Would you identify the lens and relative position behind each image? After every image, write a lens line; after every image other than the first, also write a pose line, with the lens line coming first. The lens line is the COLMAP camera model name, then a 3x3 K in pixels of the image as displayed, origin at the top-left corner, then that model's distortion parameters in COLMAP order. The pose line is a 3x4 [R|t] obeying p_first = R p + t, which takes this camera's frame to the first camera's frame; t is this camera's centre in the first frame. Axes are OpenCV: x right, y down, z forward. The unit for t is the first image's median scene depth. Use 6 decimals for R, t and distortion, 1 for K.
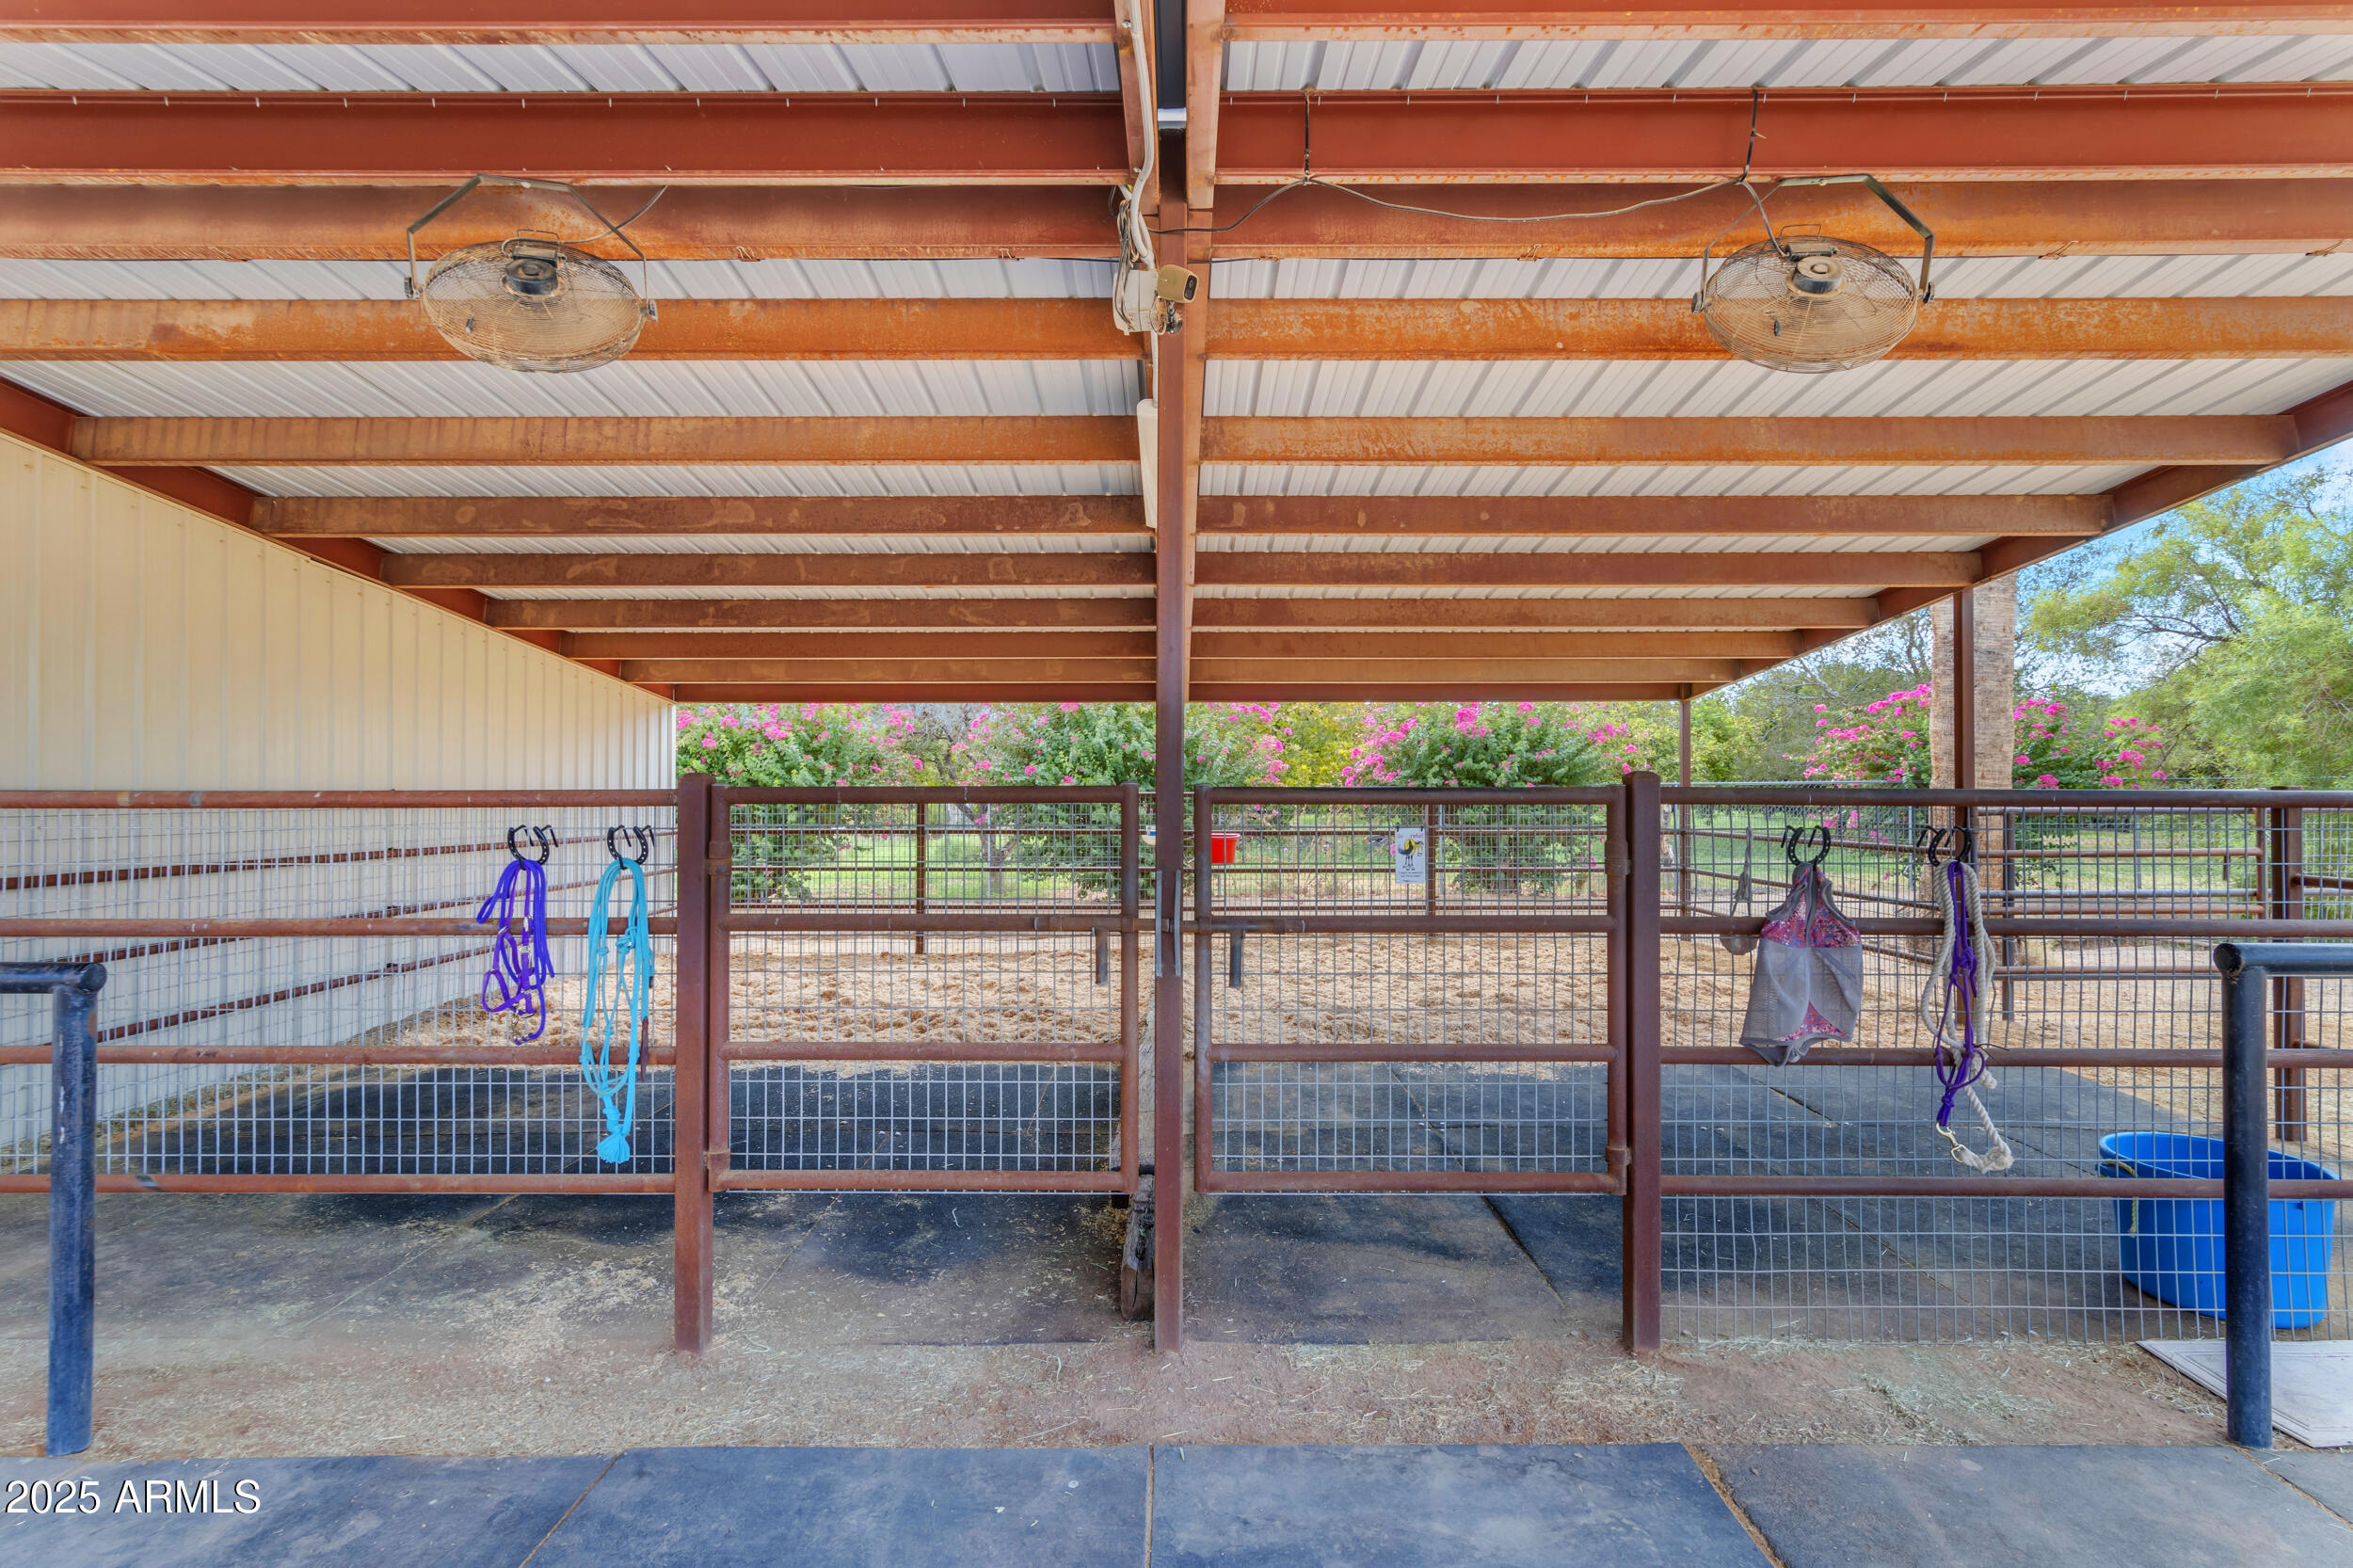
lens RADIAL K [[1075.1, 0, 1170.7], [0, 1075.1, 773.8], [0, 0, 1]] dist [0.002439, -0.000839]
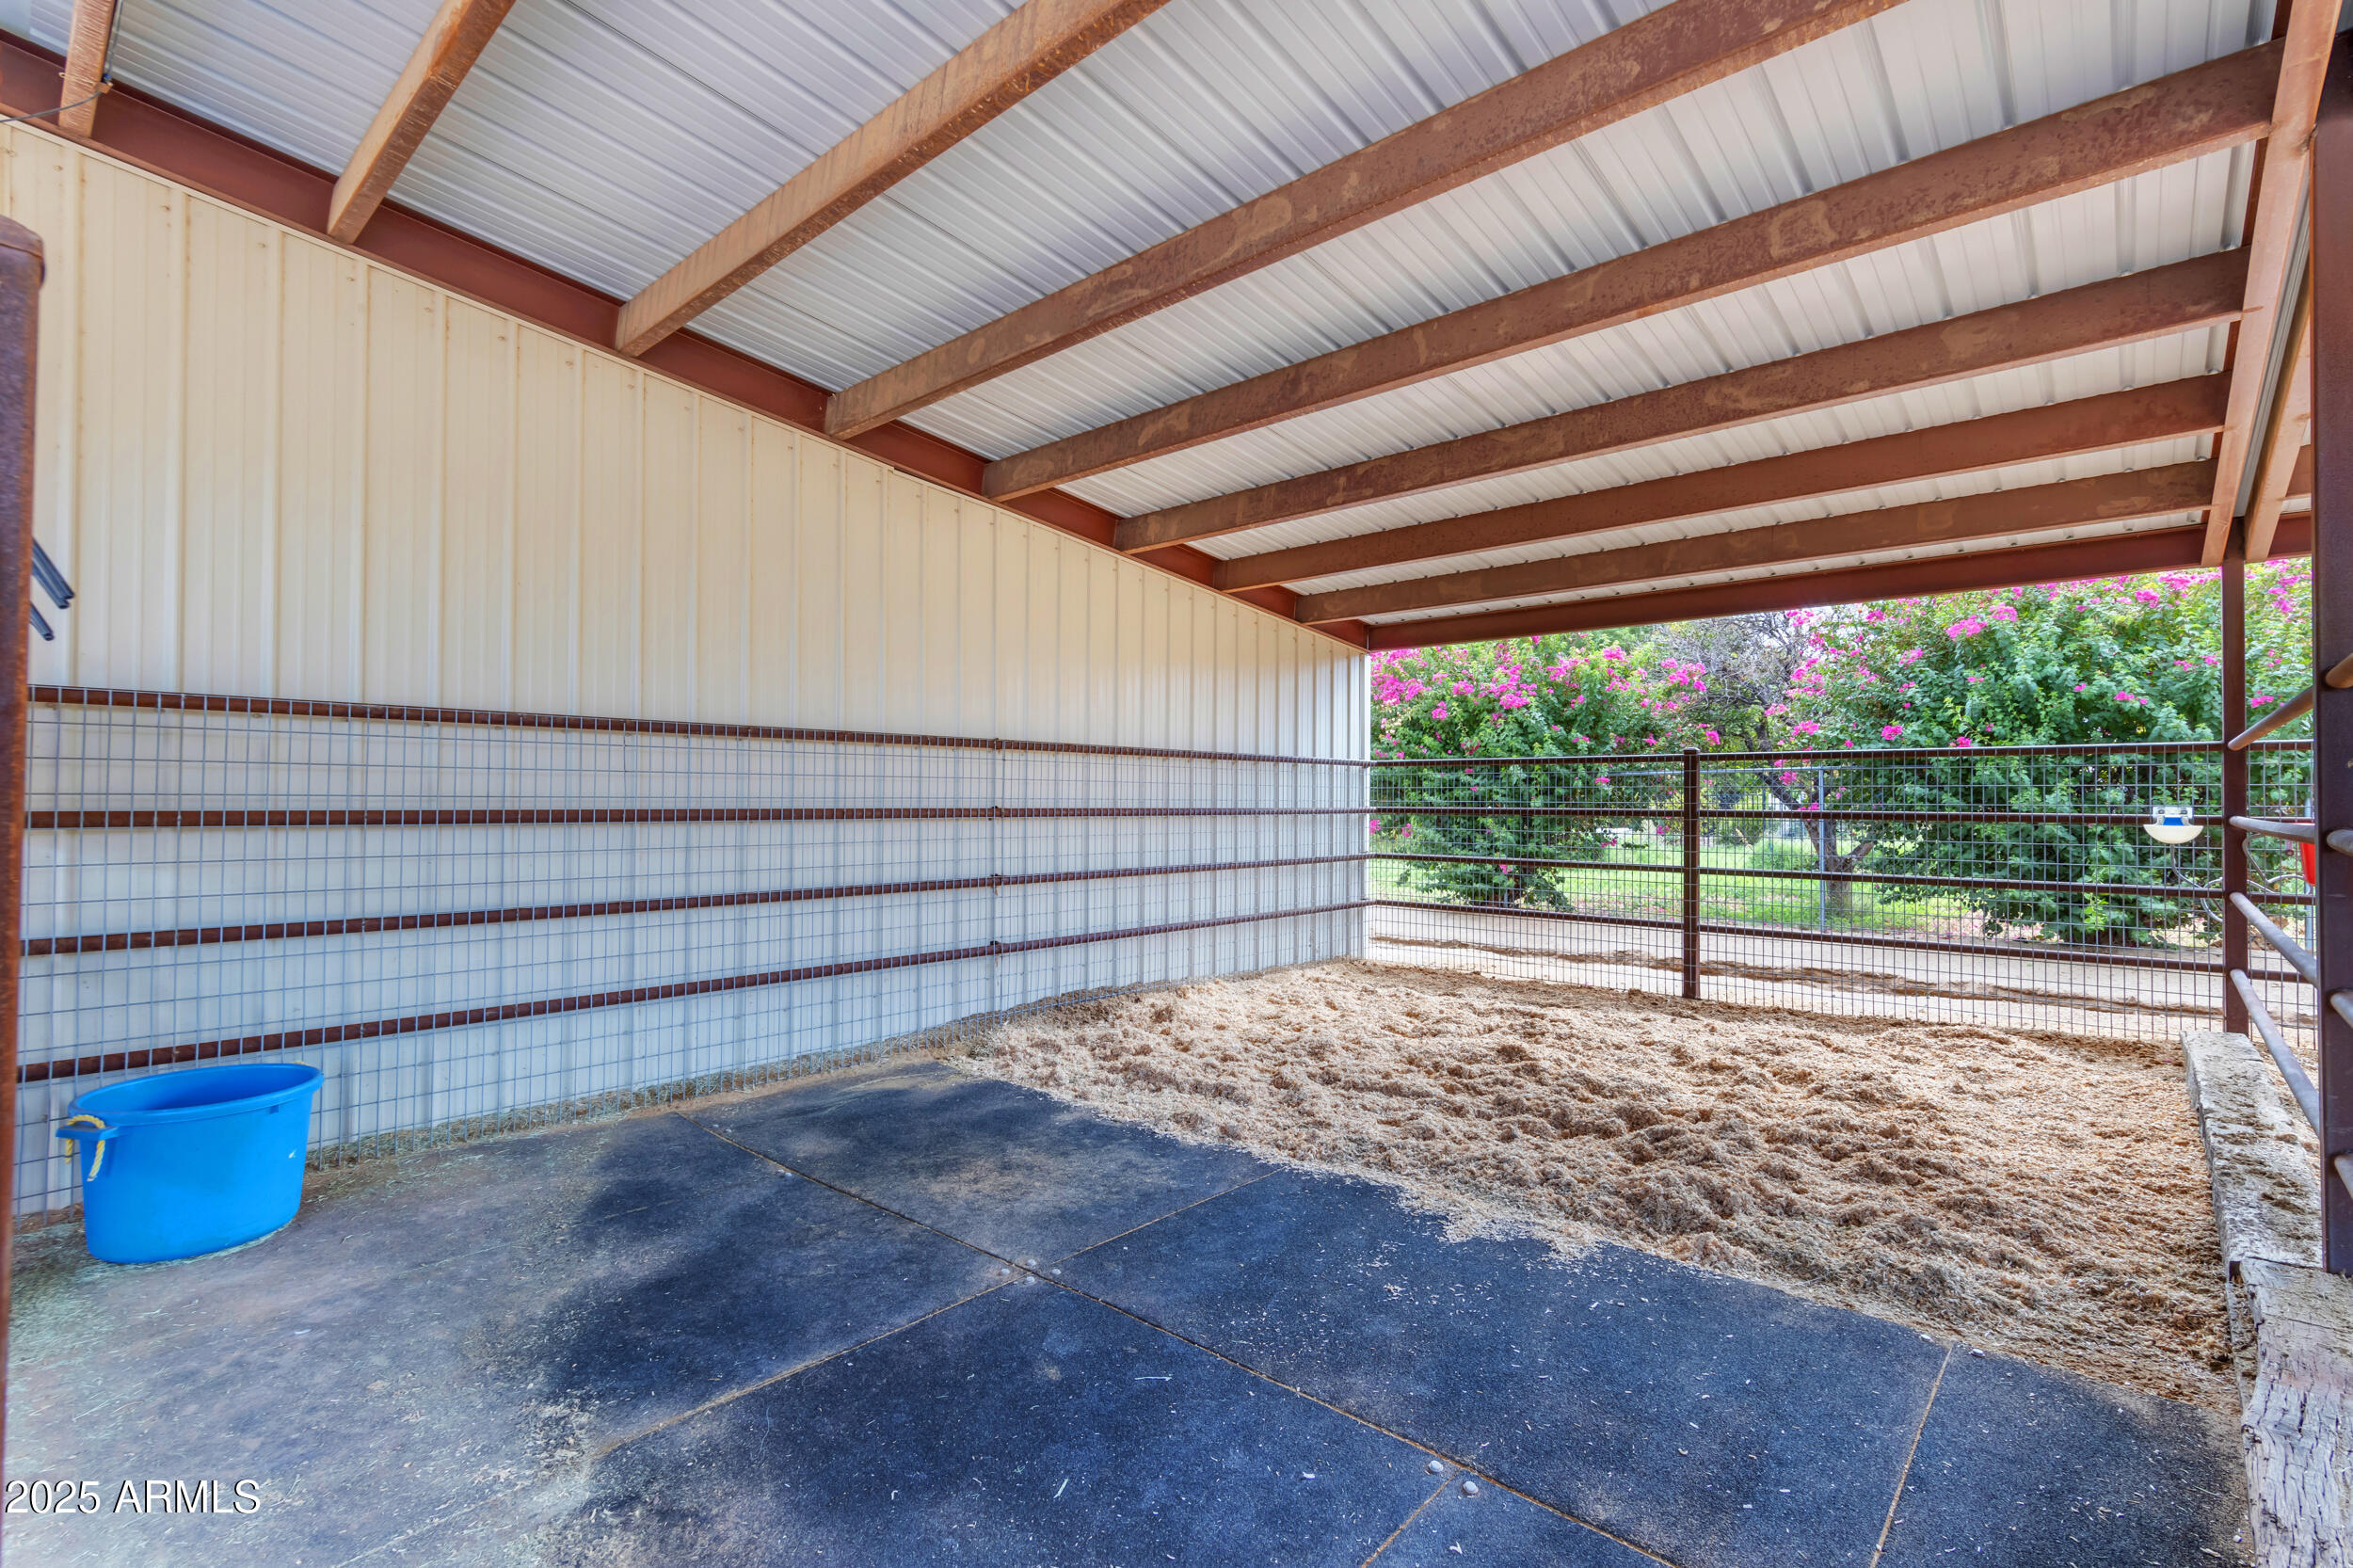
lens RADIAL K [[1075.1, 0, 1170.9], [0, 1075.1, 787.9], [0, 0, 1]] dist [0.002439, -0.000839]
pose [[0.749058, -0.003931, -0.662493, -0.025196], [0.007650, 0.999967, 0.002715, 0.025678], [0.662460, -0.007102, 0.749064, 0.221656]]
